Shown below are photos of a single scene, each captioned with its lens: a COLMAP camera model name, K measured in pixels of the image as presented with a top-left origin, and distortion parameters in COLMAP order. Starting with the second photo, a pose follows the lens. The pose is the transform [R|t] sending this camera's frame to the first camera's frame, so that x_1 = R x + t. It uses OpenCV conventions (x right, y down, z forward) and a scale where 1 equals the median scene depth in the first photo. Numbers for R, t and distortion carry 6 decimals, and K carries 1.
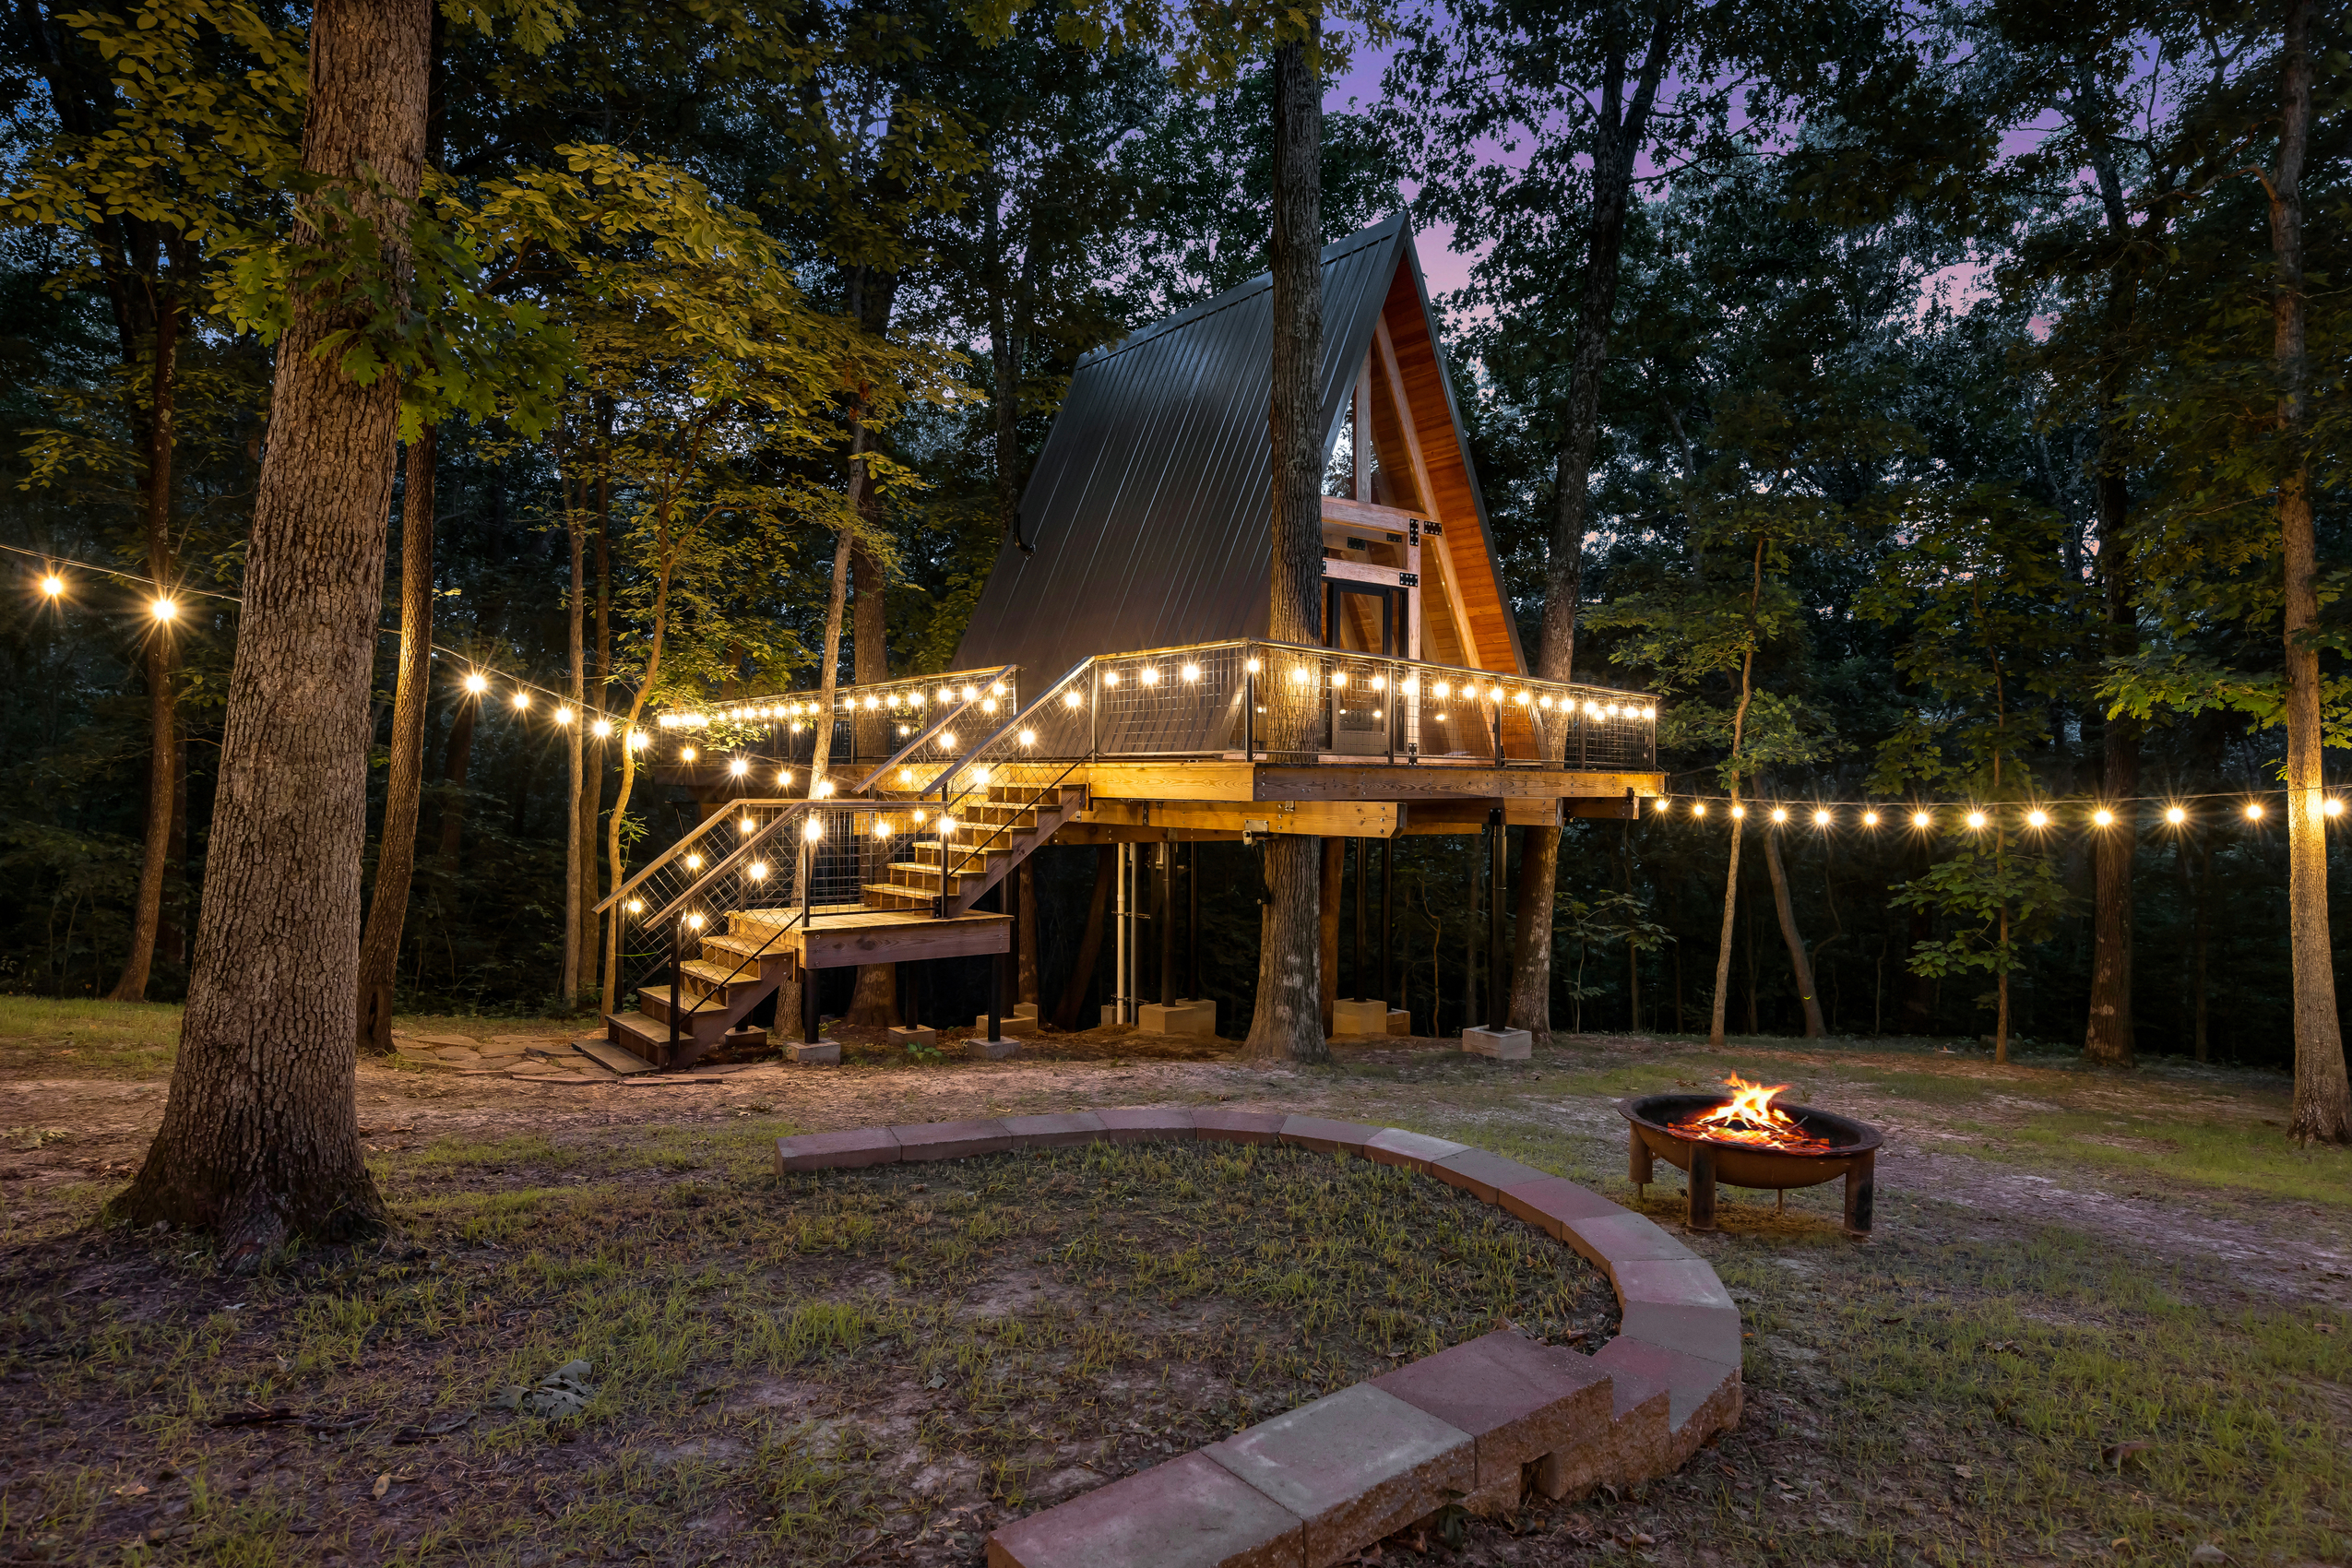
lens RADIAL K [[1319.6, 0, 1176.0], [0, 1319.6, 784.0], [0, 0, 1]] dist [0.003107, 0.000505]
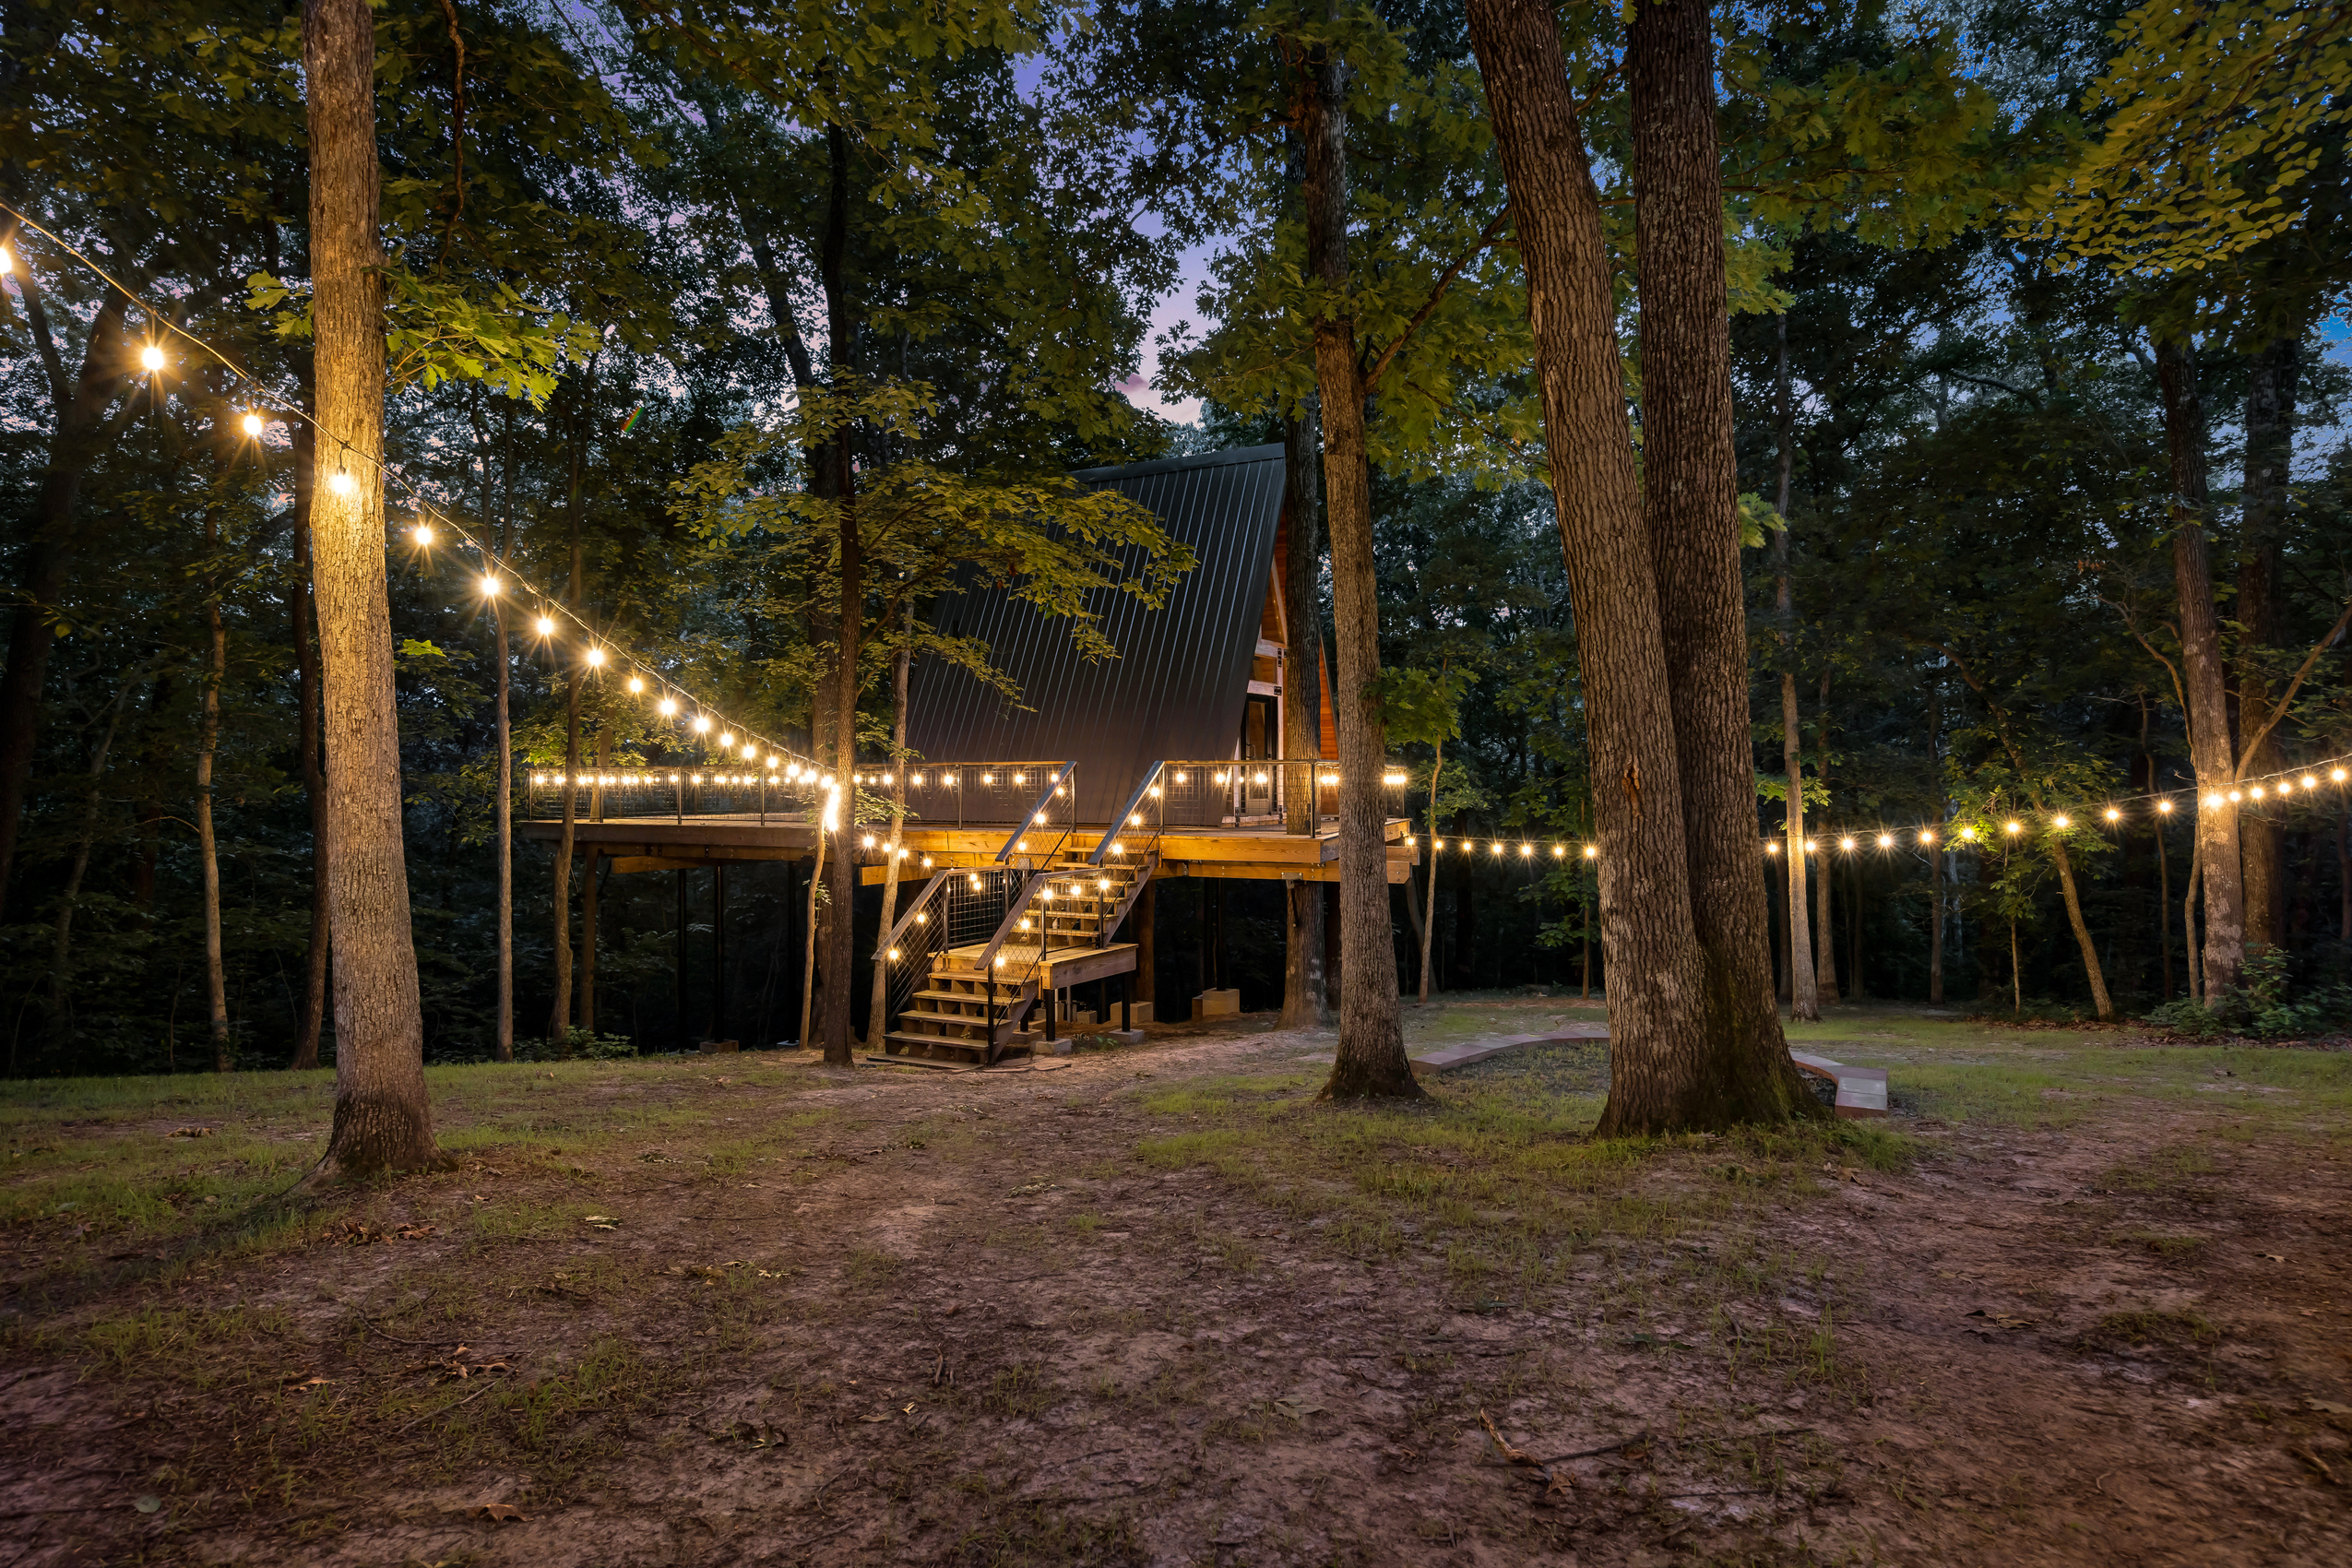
lens RADIAL K [[1319.6, 0, 1176.0], [0, 1319.6, 784.0], [0, 0, 1]] dist [0.003107, 0.000505]
pose [[0.912385, -0.011711, 0.409165, -0.667986], [0.010739, 0.999931, 0.004675, -0.081479], [-0.409192, 0.000128, 0.912448, -0.335712]]
